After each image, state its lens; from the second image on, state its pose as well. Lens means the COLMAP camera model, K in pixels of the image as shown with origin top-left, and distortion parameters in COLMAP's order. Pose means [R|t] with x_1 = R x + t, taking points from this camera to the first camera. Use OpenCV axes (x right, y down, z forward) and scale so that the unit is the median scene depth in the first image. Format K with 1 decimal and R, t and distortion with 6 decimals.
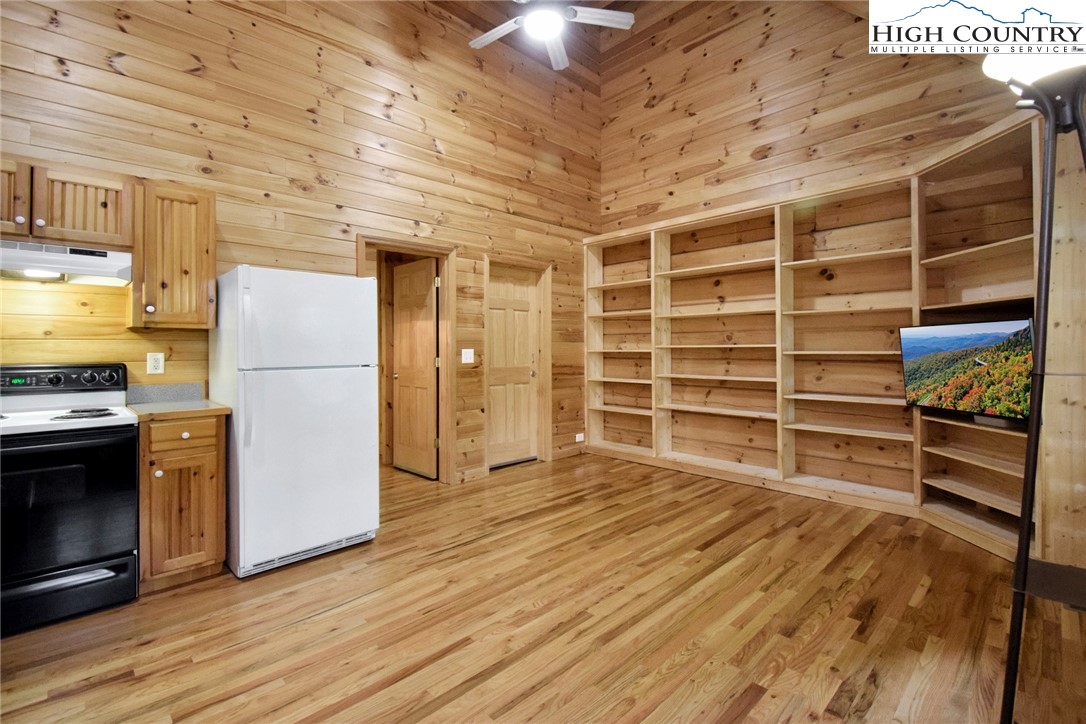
lens RADIAL K [[488.8, 0, 549.7], [0, 488.8, 345.2], [0, 0, 1]] dist [0.038950, -0.028255]
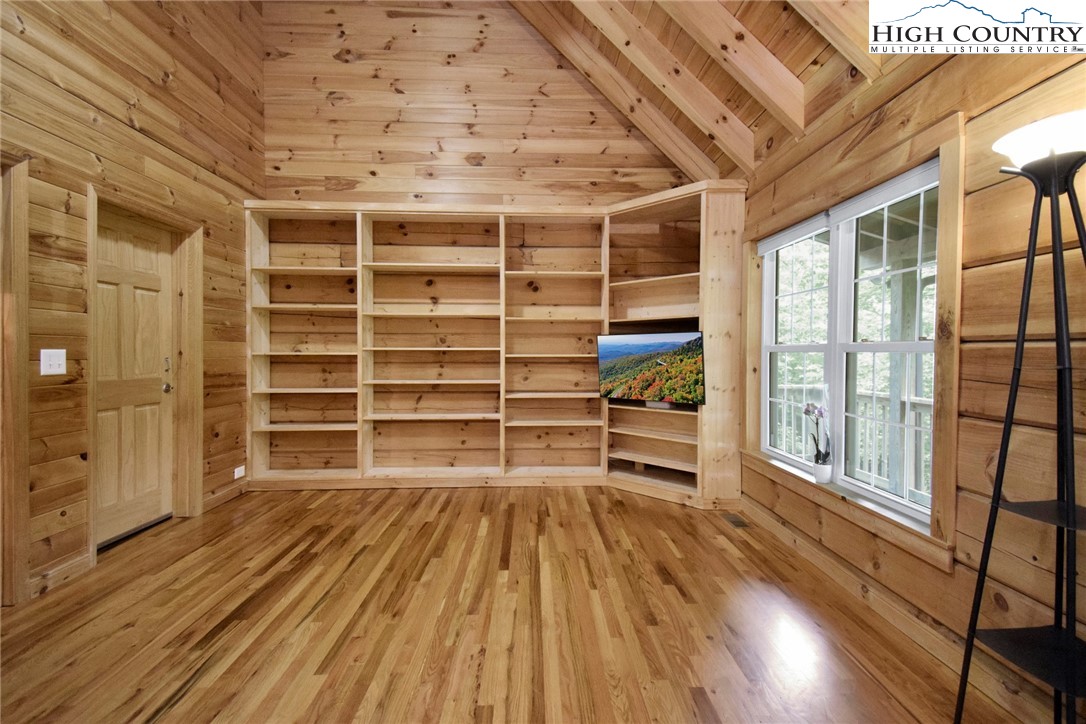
lens RADIAL K [[471.0, 0, 546.5], [0, 471.0, 356.6], [0, 0, 1]] dist [0.059091, -0.026660]
pose [[0.677369, -0.001218, 0.735643, -0.217098], [-0.010175, 0.999887, 0.011025, 0.005033], [-0.735573, -0.014953, 0.677280, 0.249484]]
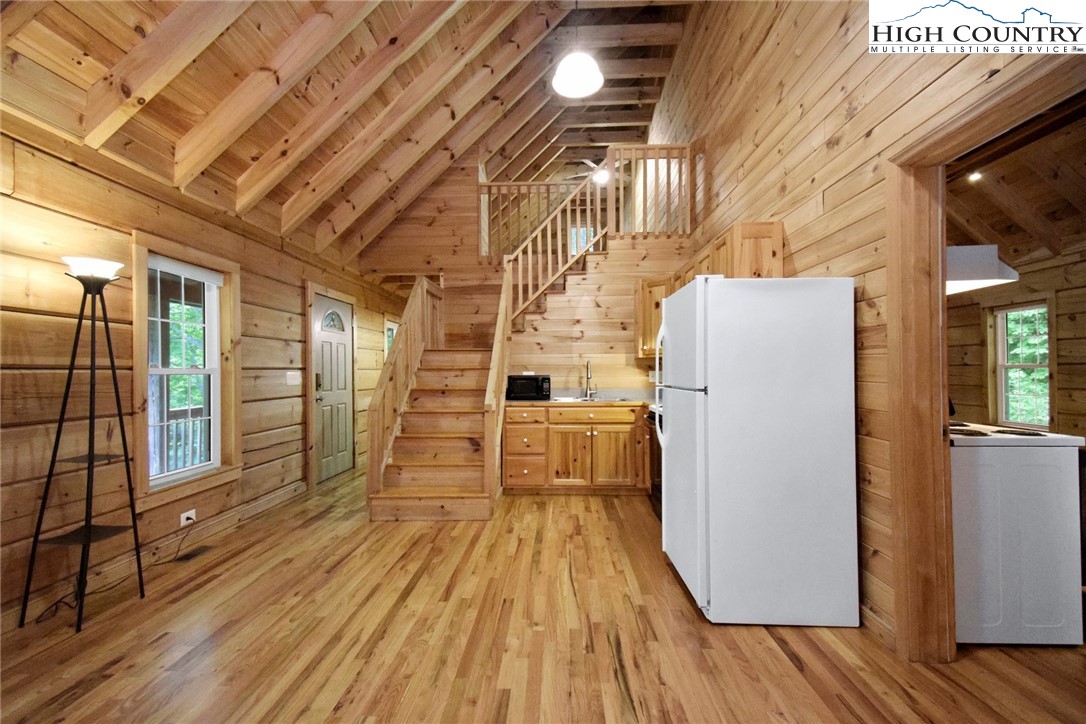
lens RADIAL K [[474.3, 0, 549.7], [0, 474.3, 364.9], [0, 0, 1]] dist [0.056437, -0.025377]
pose [[-0.714825, 0.002749, -0.699298, 0.256570], [0.015670, 0.999804, -0.012088, 0.005444], [0.699127, -0.019599, -0.714728, 1.061243]]
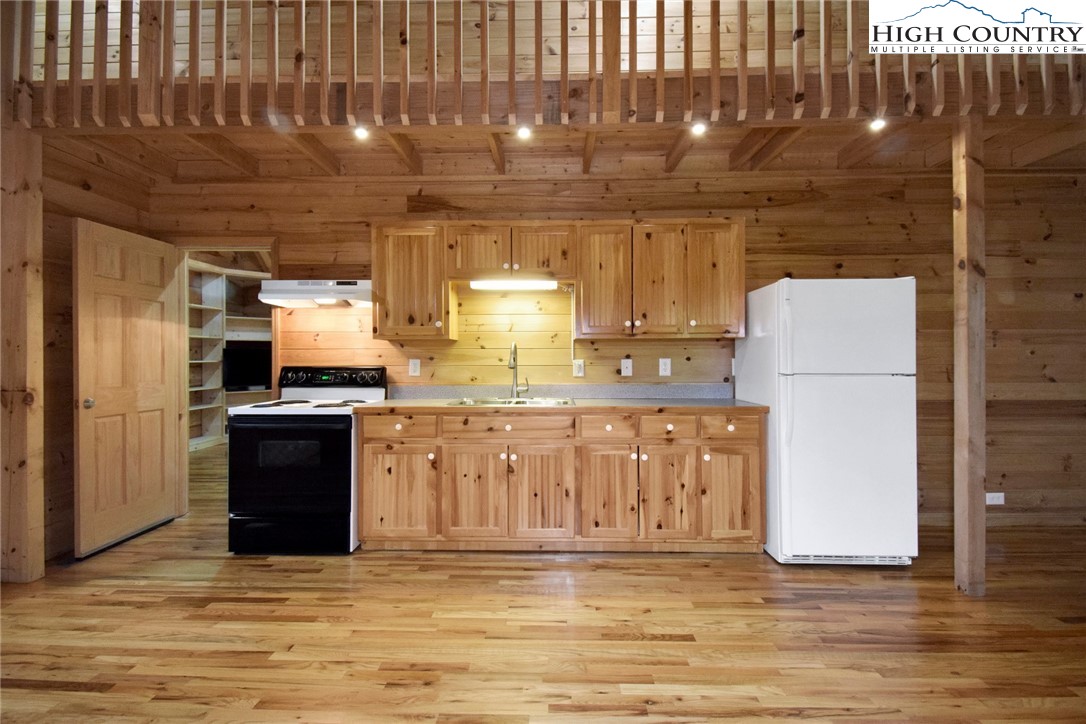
lens RADIAL K [[492.4, 0, 543.6], [0, 492.4, 357.5], [0, 0, 1]] dist [0.041271, -0.025501]
pose [[0.695486, 0.001651, -0.718537, 0.249116], [0.001272, 0.999993, 0.003529, 0.005862], [0.718538, -0.003369, 0.695479, 0.284167]]
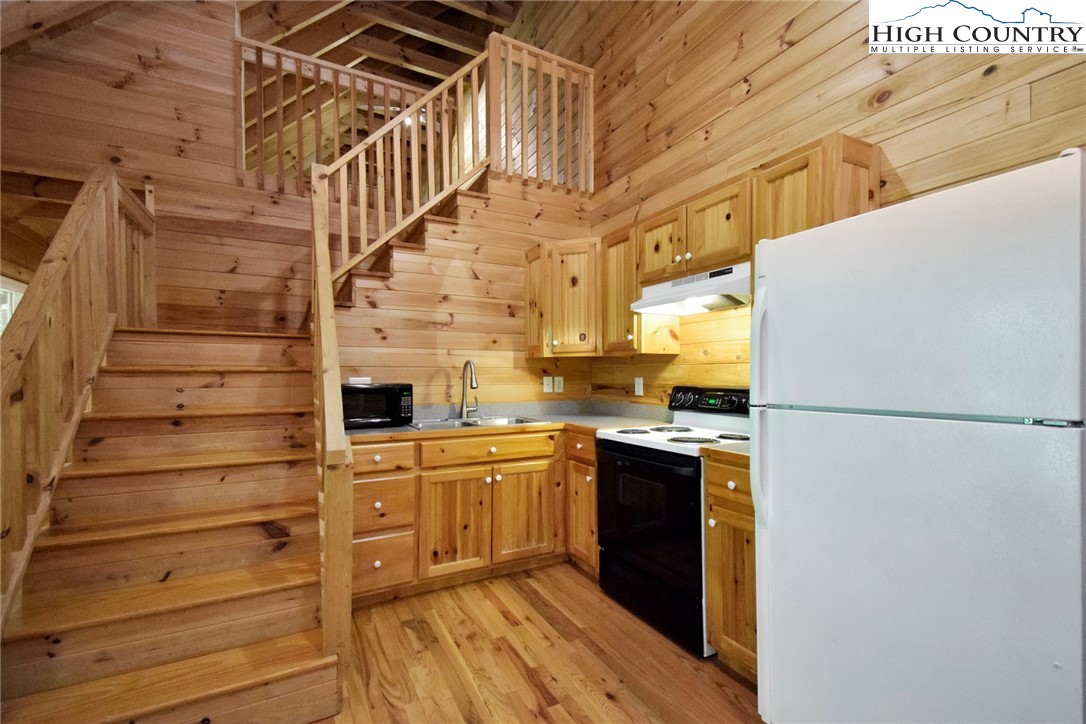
lens RADIAL K [[475.2, 0, 549.1], [0, 475.2, 374.0], [0, 0, 1]] dist [0.065574, -0.026102]
pose [[-0.274483, 0.005035, -0.961579, 0.037532], [0.010041, 0.999947, 0.002370, 0.003201], [0.961539, -0.009005, -0.274519, 0.588152]]
